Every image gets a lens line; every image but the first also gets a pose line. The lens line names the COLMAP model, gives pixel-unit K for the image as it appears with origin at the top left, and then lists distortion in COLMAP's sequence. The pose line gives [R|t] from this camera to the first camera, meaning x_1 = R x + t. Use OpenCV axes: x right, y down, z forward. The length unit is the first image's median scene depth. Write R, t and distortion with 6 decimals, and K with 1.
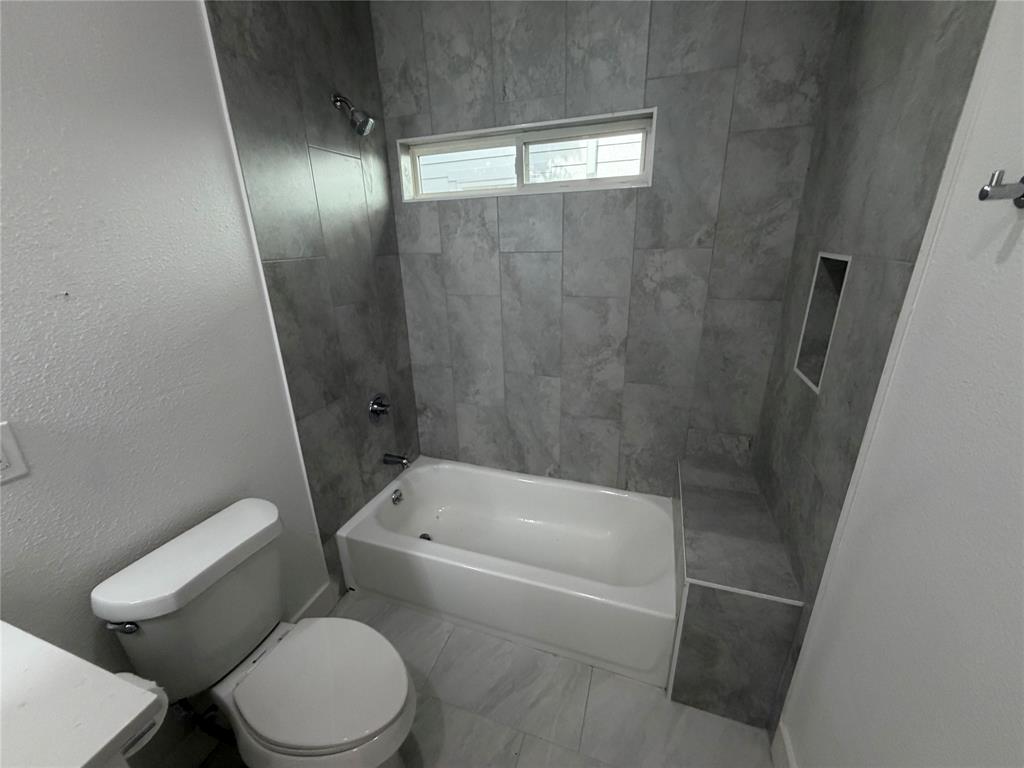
lens RADIAL K [[408.3, 0, 508.5], [0, 408.3, 387.2], [0, 0, 1]] dist [-0.000208, -0.000373]
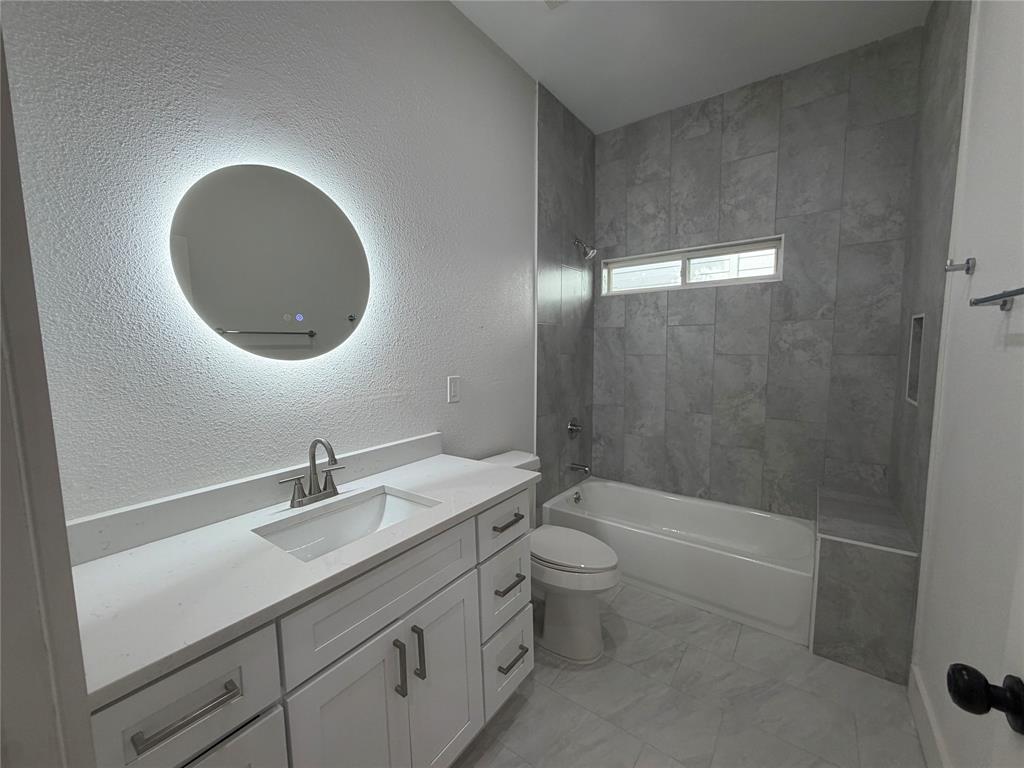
lens RADIAL K [[408.3, 0, 510.8], [0, 408.3, 386.1], [0, 0, 1]] dist [-0.000208, -0.000373]
pose [[0.955054, 0.046340, -0.292786, -0.128722], [-0.115990, 0.967373, -0.225245, 0.298907], [0.272796, 0.249082, 0.929269, -0.505479]]
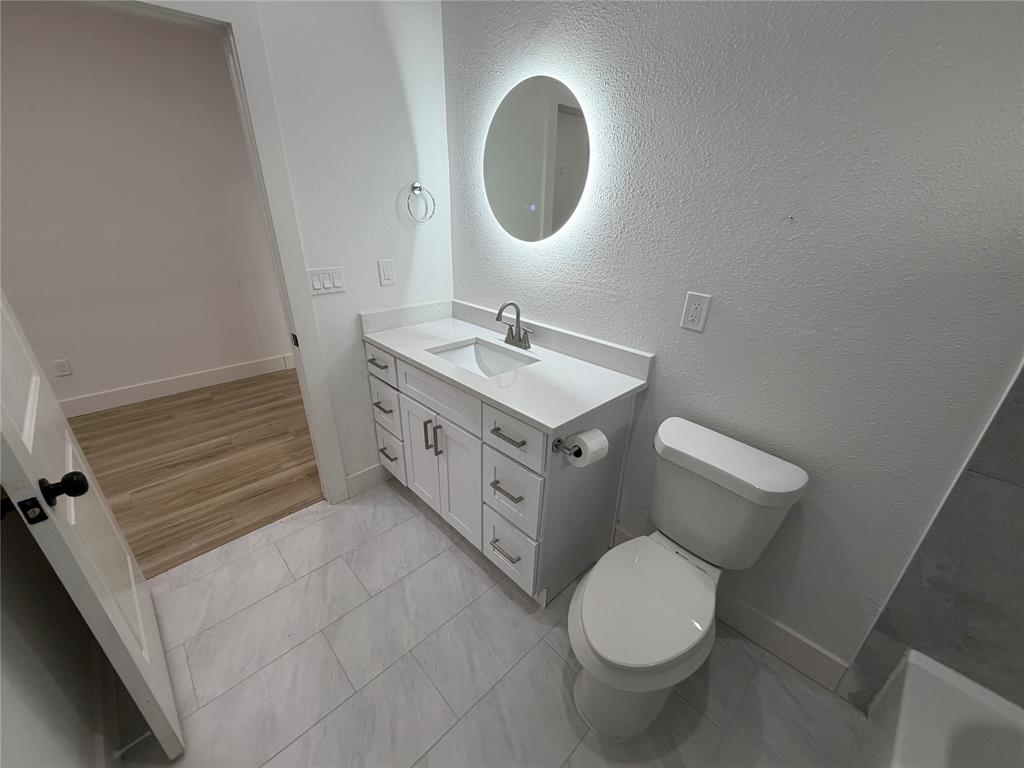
lens RADIAL K [[408.3, 0, 510.7], [0, 408.3, 384.9], [0, 0, 1]] dist [-0.000208, -0.000373]
pose [[-0.456463, 0.386598, -0.801364, 0.229611], [-0.307612, 0.776557, 0.549849, -0.130159], [0.834875, 0.497495, -0.235548, 0.432399]]
